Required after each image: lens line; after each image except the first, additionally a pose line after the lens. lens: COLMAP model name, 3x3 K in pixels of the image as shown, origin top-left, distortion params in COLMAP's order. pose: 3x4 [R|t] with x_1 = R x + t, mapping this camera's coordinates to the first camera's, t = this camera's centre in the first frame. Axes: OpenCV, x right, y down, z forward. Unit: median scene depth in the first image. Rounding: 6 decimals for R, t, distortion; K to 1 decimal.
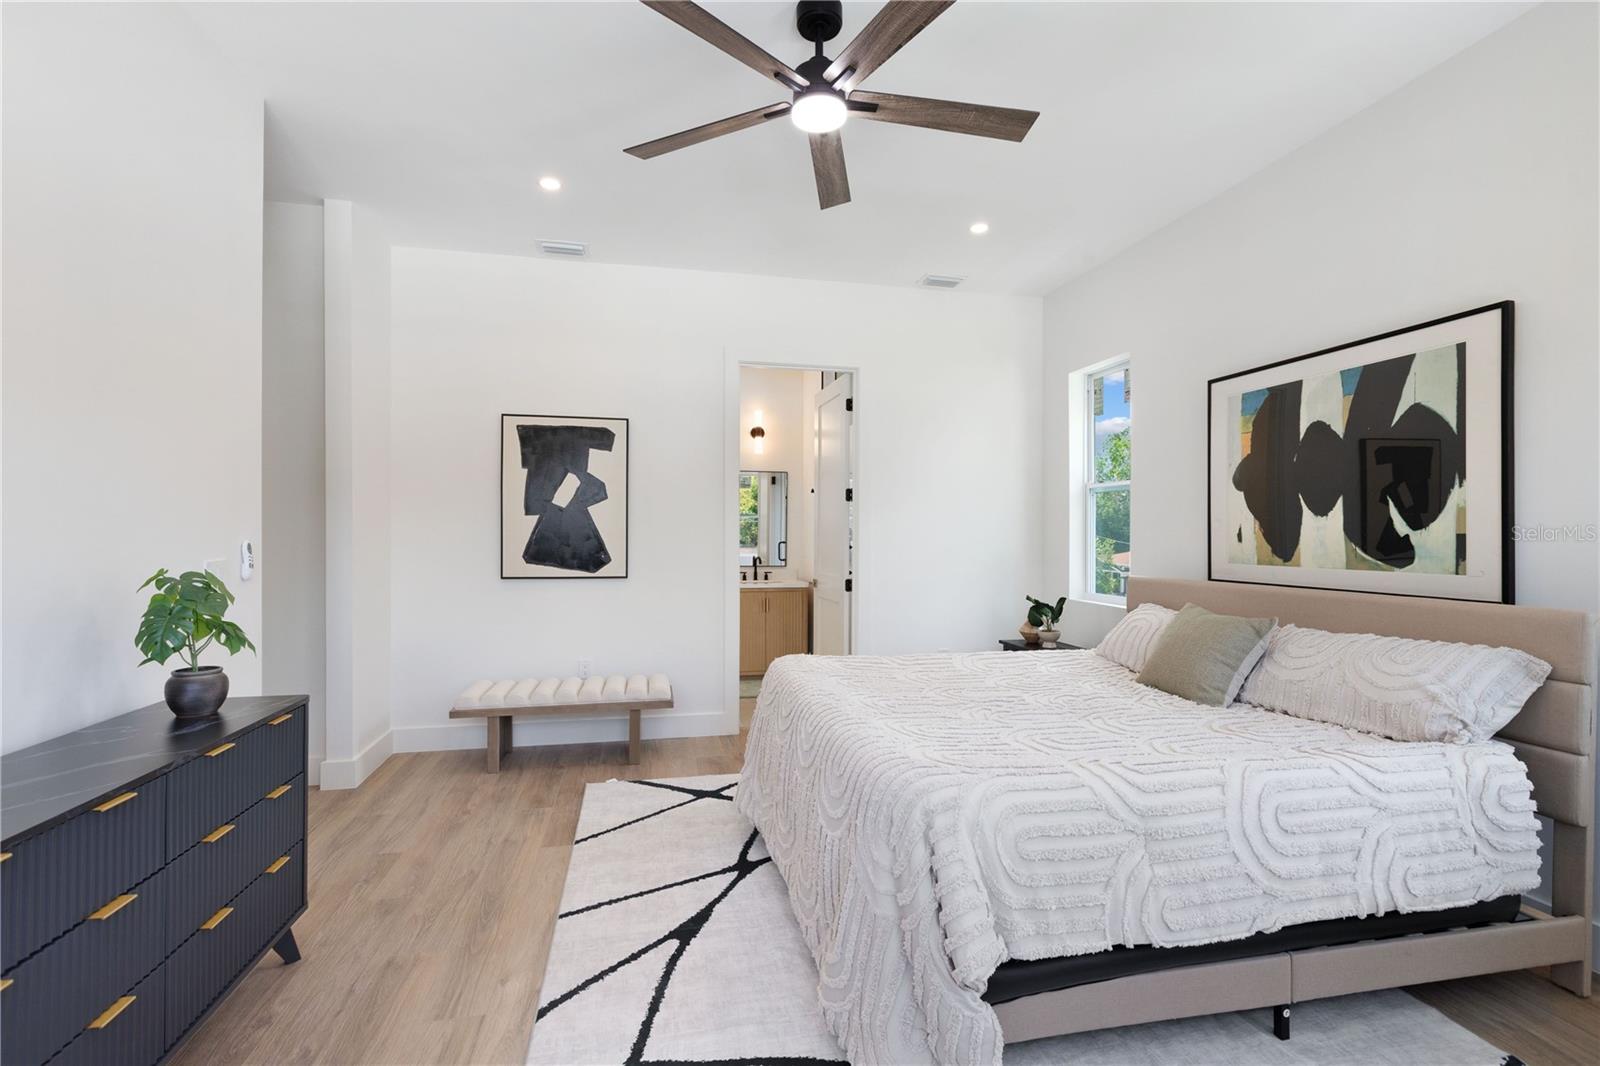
lens RADIAL K [[713.2, 0, 800.9], [0, 713.2, 543.1], [0, 0, 1]] dist [-0.002054, 0.000056]
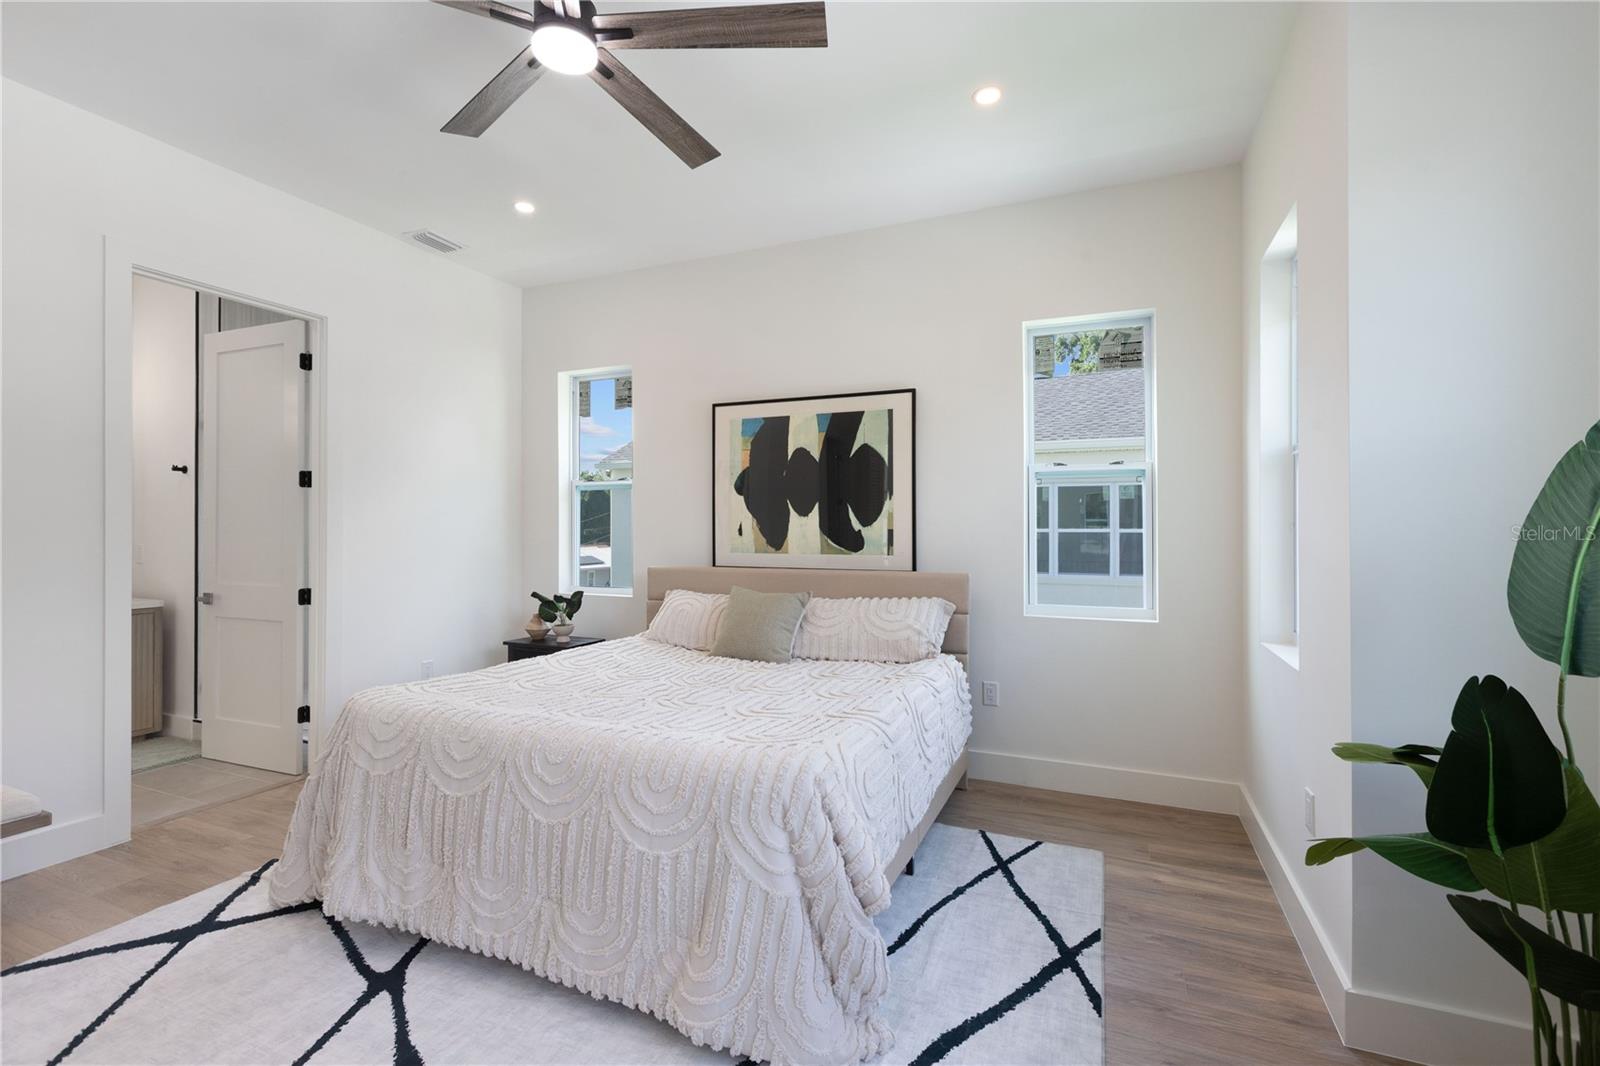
lens RADIAL K [[711.3, 0, 796.2], [0, 711.3, 531.9], [0, 0, 1]] dist [0.000355, 0.000147]
pose [[0.585027, -0.005760, 0.810993, -0.410919], [0.010797, 0.999941, -0.000687, -0.007307], [-0.810942, 0.009158, 0.585055, 0.209703]]
